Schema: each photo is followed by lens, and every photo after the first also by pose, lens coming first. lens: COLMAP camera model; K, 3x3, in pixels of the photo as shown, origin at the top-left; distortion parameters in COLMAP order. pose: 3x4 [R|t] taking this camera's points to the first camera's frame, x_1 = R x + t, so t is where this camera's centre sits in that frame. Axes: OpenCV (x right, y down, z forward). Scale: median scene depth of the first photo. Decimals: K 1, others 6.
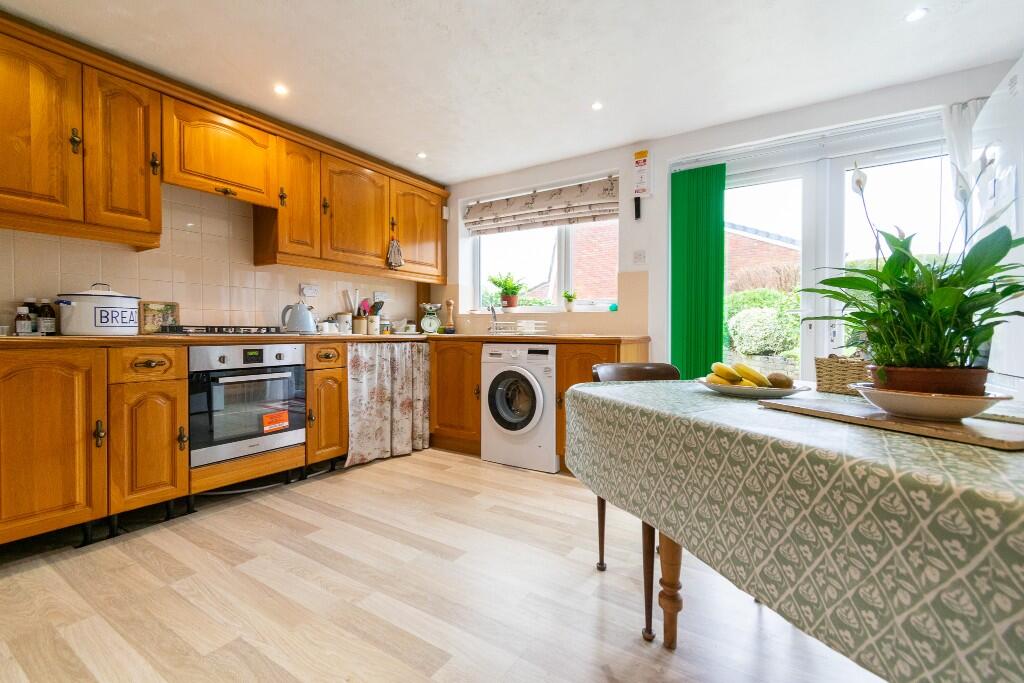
lens RADIAL K [[453.1, 0, 511.6], [0, 453.1, 337.5], [0, 0, 1]] dist [0.004694, -0.000597]
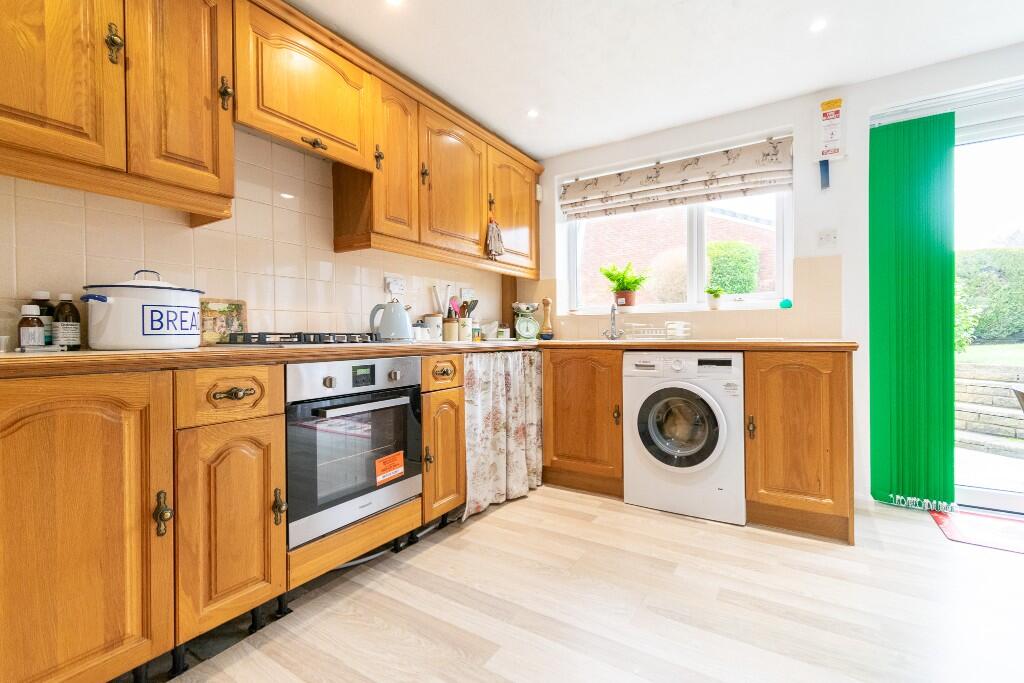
lens RADIAL K [[453.1, 0, 511.6], [0, 453.1, 337.5], [0, 0, 1]] dist [0.004694, -0.000597]
pose [[0.999870, -0.011438, 0.011355, -0.303461], [0.011546, 0.999888, -0.009507, -0.006805], [-0.011245, 0.009637, 0.999890, 0.264909]]
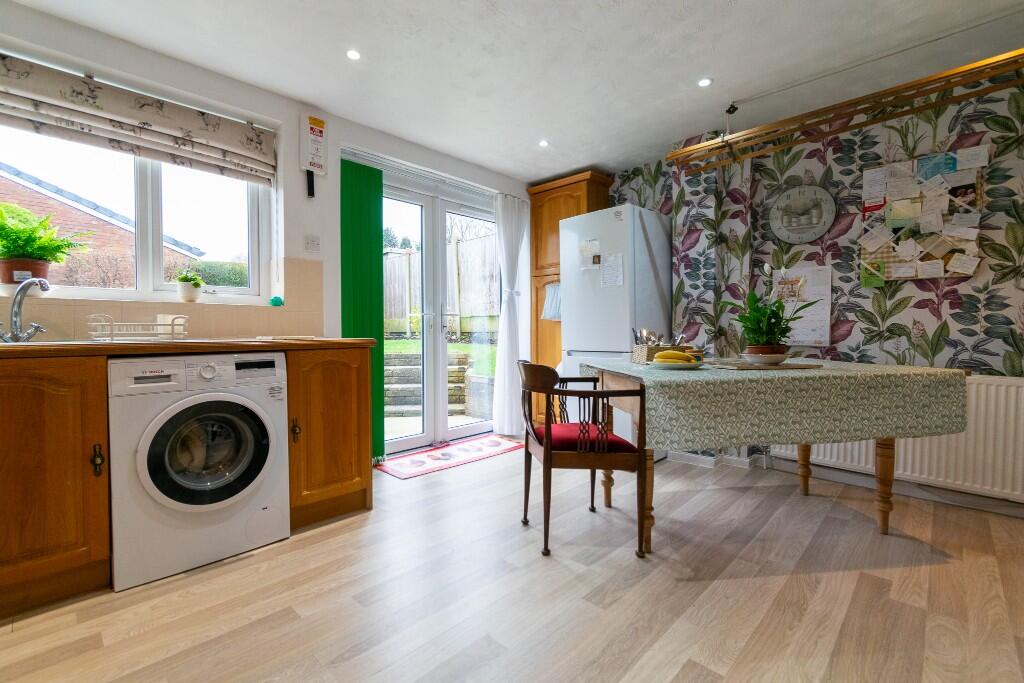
lens RADIAL K [[453.1, 0, 511.6], [0, 453.1, 337.5], [0, 0, 1]] dist [0.004694, -0.000597]
pose [[0.187110, -0.020135, 0.982133, -0.540233], [0.016226, 0.999717, 0.017404, -0.013682], [-0.982205, 0.012680, 0.187384, 0.548463]]
